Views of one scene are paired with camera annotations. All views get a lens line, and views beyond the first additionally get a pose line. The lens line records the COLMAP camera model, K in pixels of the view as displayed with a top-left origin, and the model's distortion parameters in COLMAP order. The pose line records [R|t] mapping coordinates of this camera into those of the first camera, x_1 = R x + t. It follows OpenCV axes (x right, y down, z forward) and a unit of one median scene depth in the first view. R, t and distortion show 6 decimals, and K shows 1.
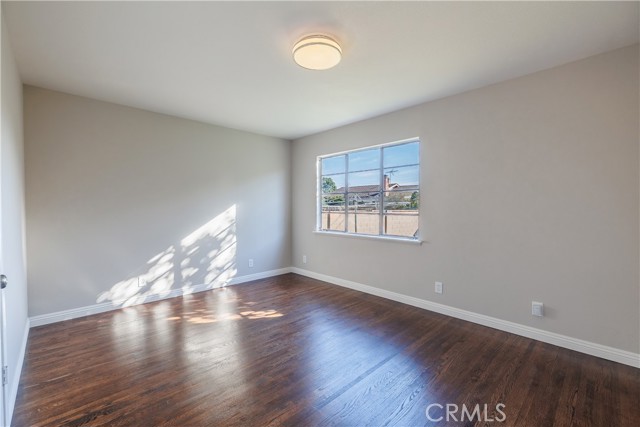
lens RADIAL K [[273.0, 0, 318.6], [0, 273.0, 210.7], [0, 0, 1]] dist [-0.005003, 0.000465]
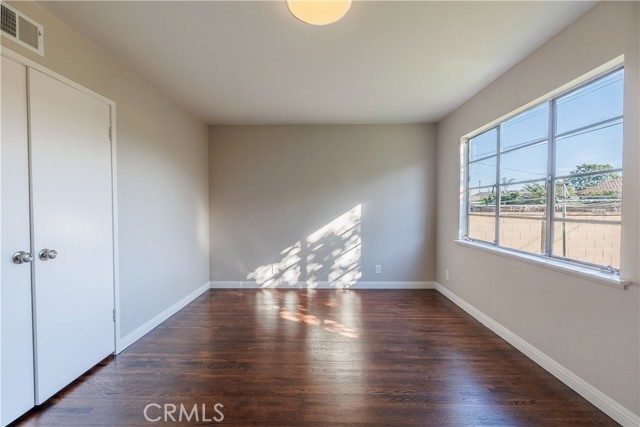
lens RADIAL K [[273.0, 0, 319.1], [0, 273.0, 211.5], [0, 0, 1]] dist [-0.005003, 0.000465]
pose [[0.721485, 0.019186, -0.692164, 0.264621], [-0.018232, 0.999796, 0.008708, 0.000102], [0.692190, 0.006336, 0.721688, 0.255115]]
